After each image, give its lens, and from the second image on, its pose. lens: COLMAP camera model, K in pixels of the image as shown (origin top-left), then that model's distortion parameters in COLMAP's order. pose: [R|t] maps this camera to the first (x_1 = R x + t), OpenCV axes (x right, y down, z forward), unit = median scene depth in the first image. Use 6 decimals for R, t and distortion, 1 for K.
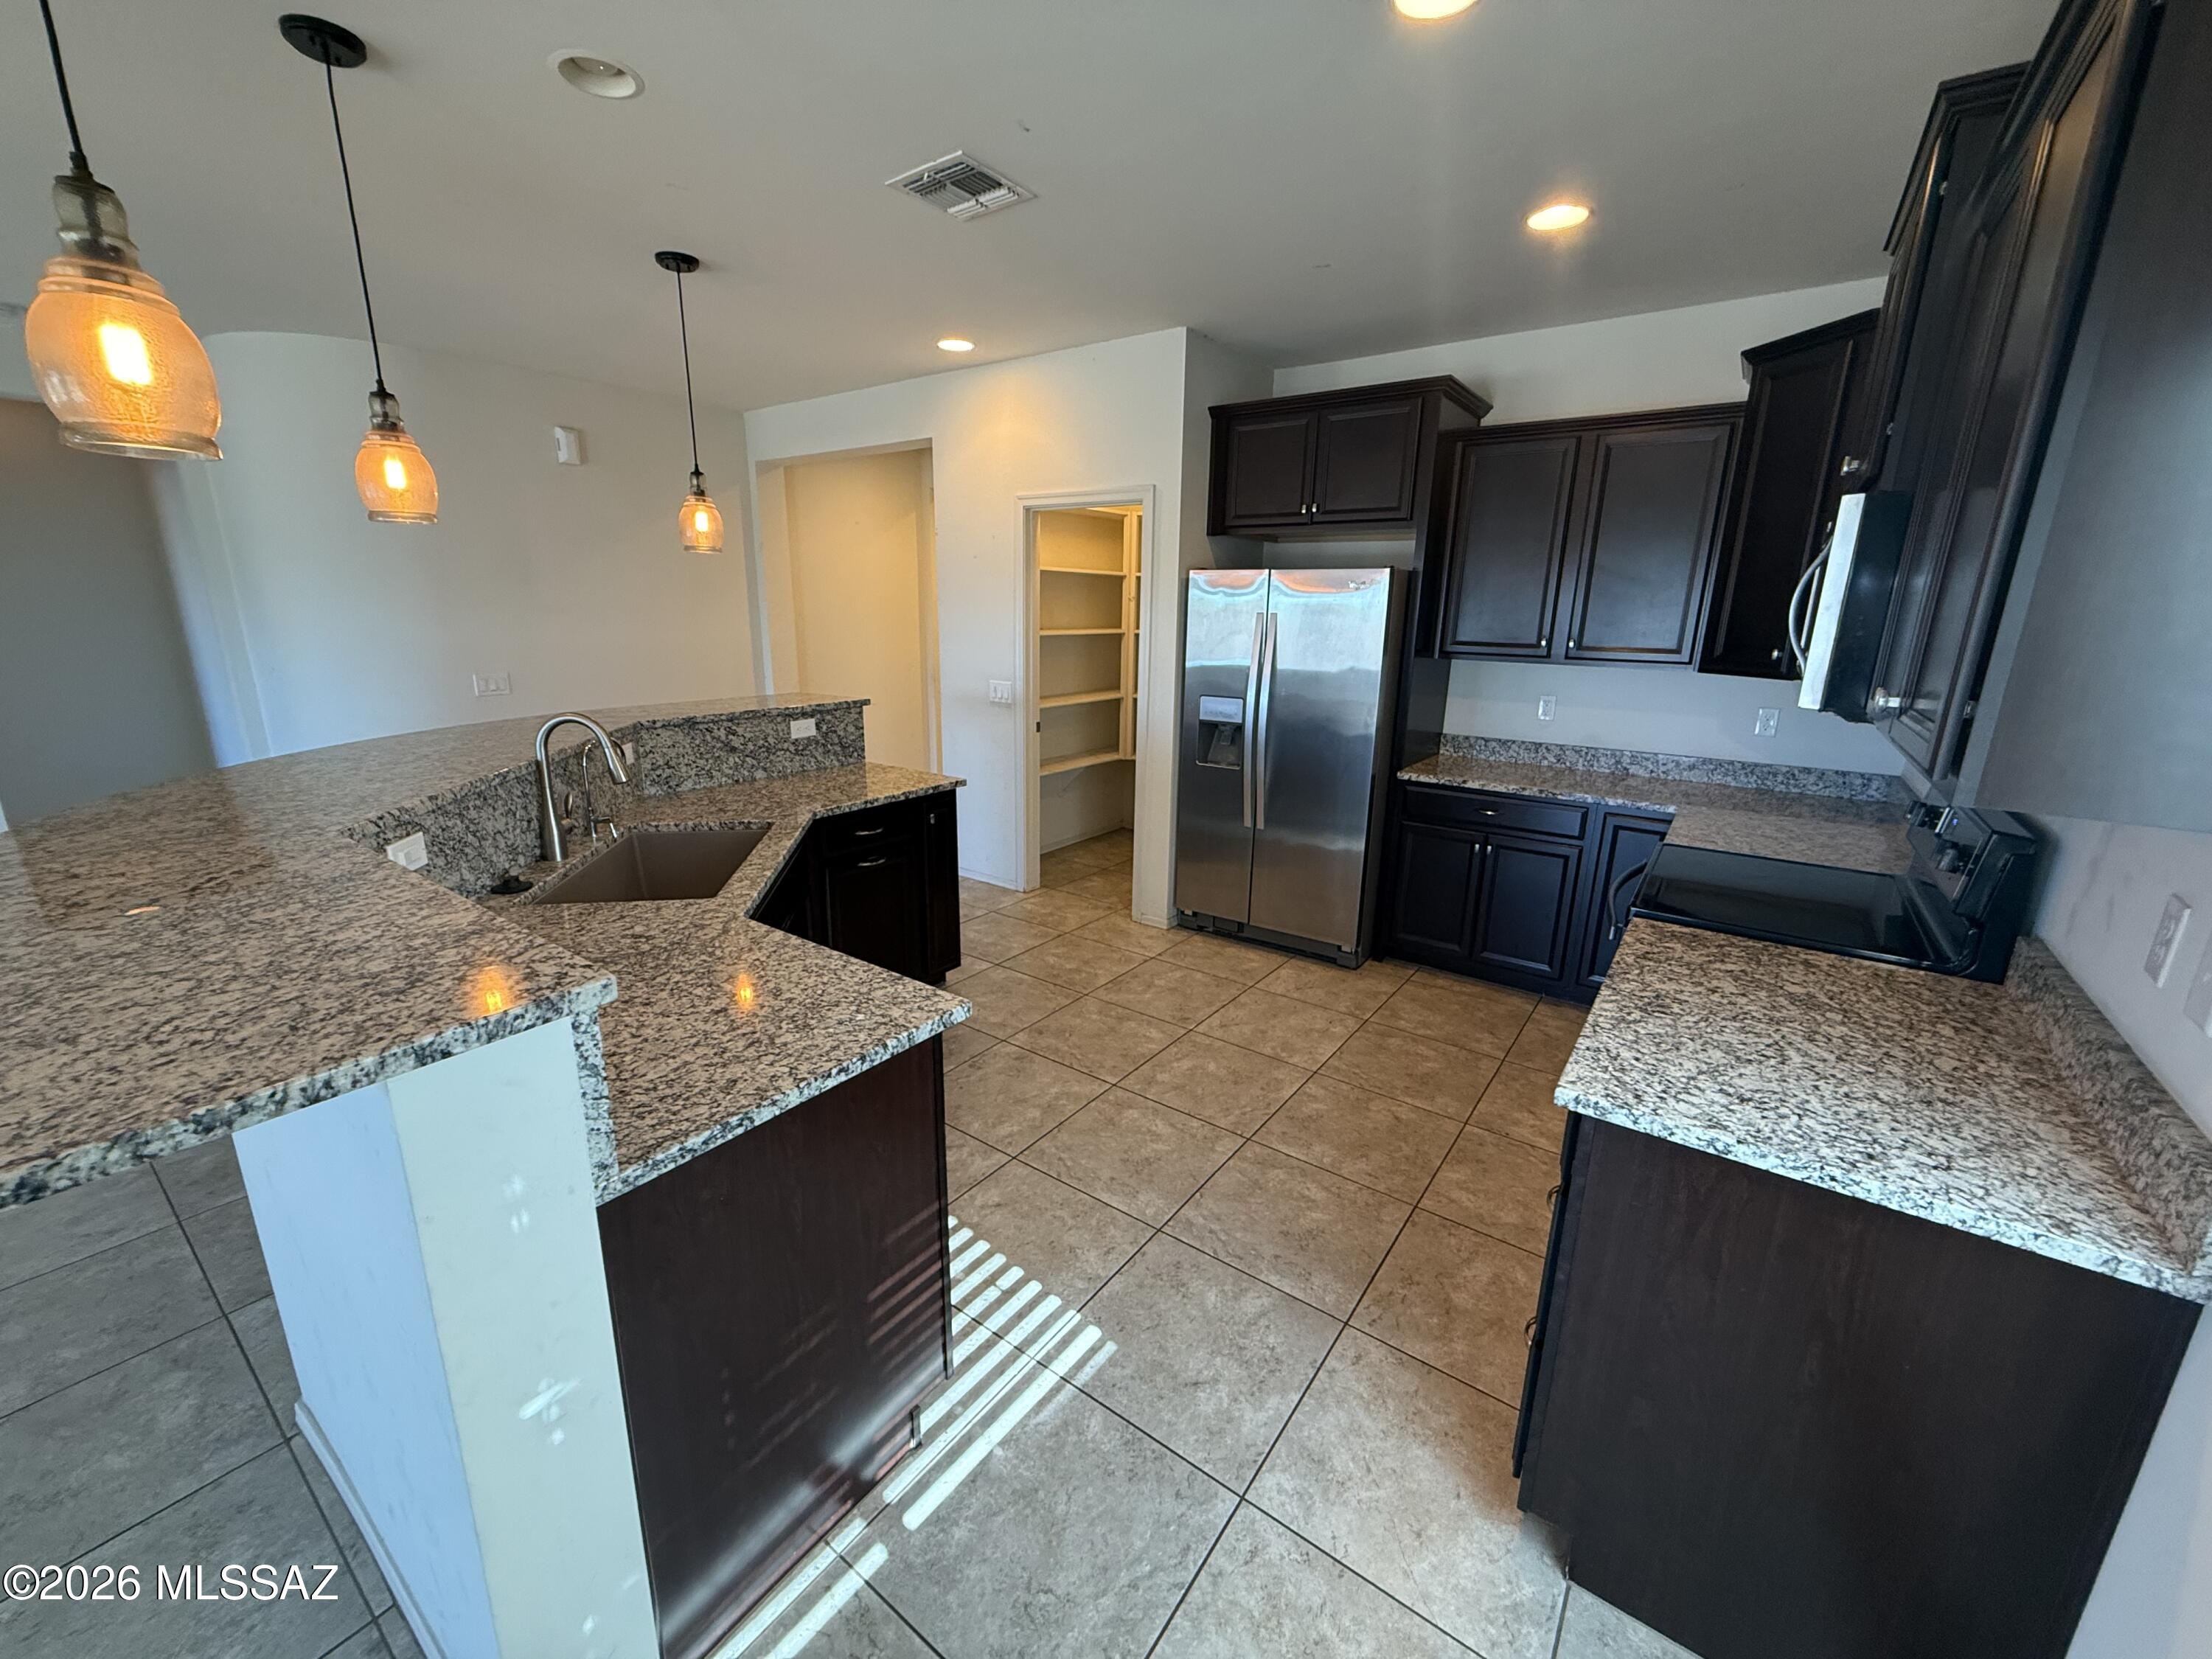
lens RADIAL K [[881.0, 0, 1099.3], [0, 881.0, 827.9], [0, 0, 1]] dist [0.001094, 0.000047]
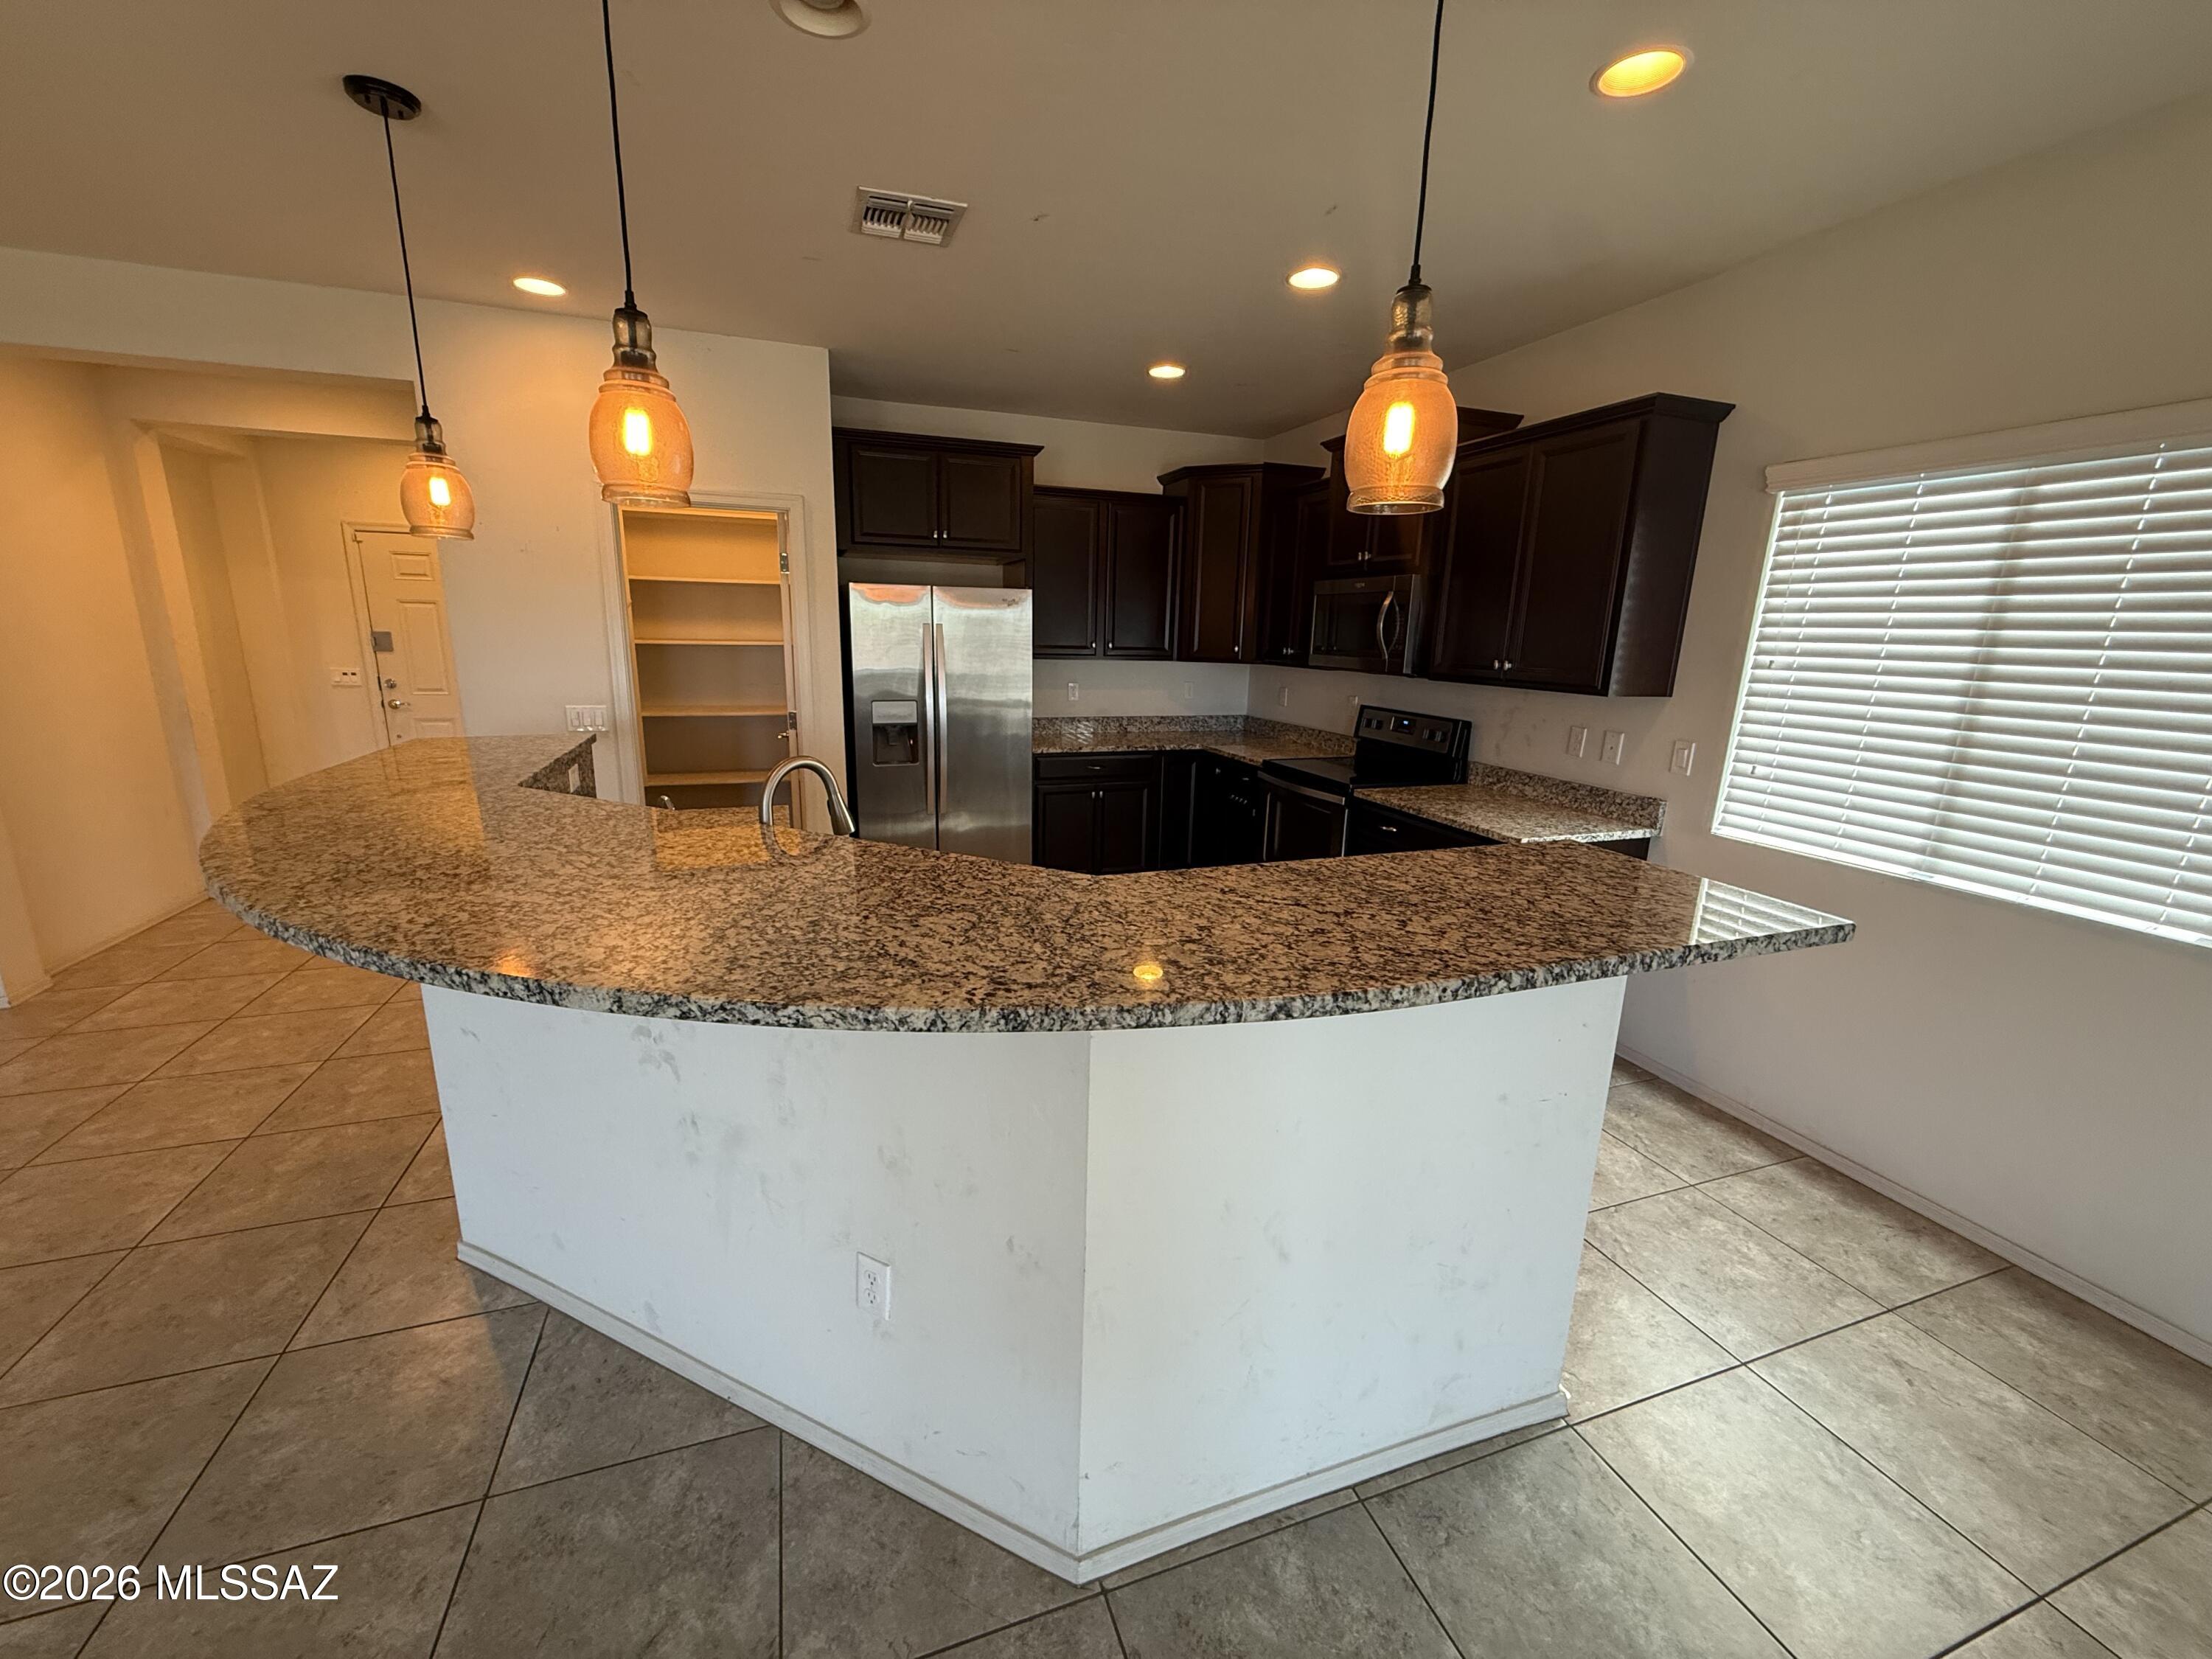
lens RADIAL K [[881.0, 0, 1099.3], [0, 881.0, 827.9], [0, 0, 1]] dist [0.001094, 0.000047]
pose [[0.557267, -0.186999, 0.809003, -0.663995], [0.188677, 0.977341, 0.095943, -0.054932], [-0.808613, 0.099174, 0.579922, 0.191433]]
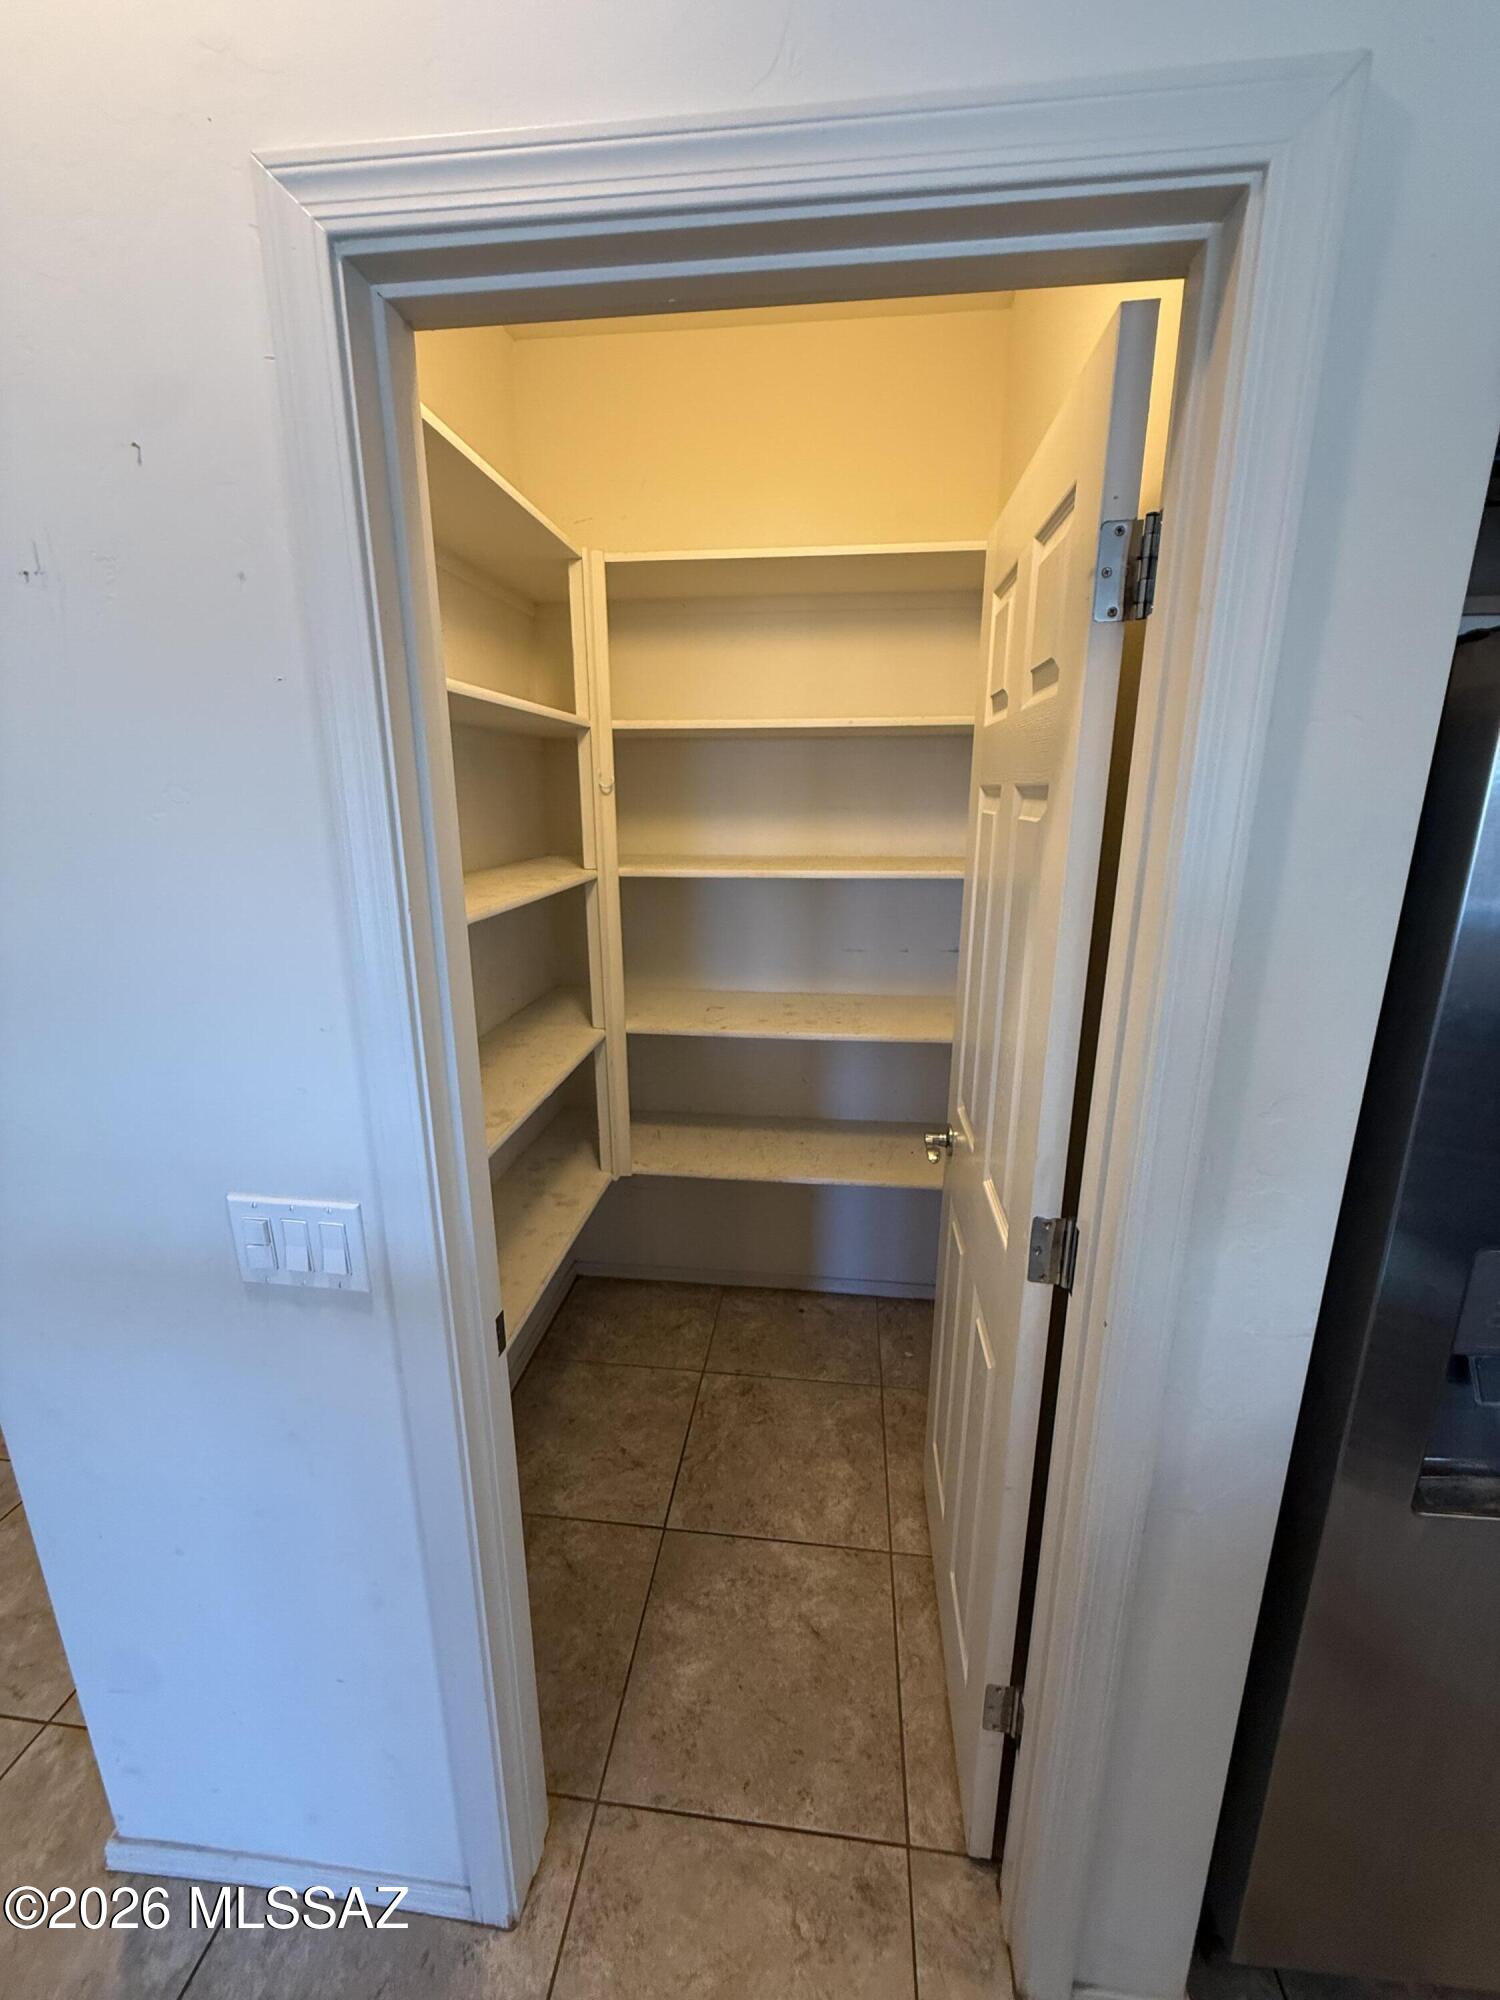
lens RADIAL K [[796.6, 0, 750.0], [0, 796.6, 1000.0], [0, 0, 1]] dist [0.001094, 0.000047]
pose [[0.864282, -0.140020, 0.483126, -0.129998], [0.135219, 0.989795, 0.044965, -0.258179], [-0.484491, 0.026465, 0.874396, 0.983138]]
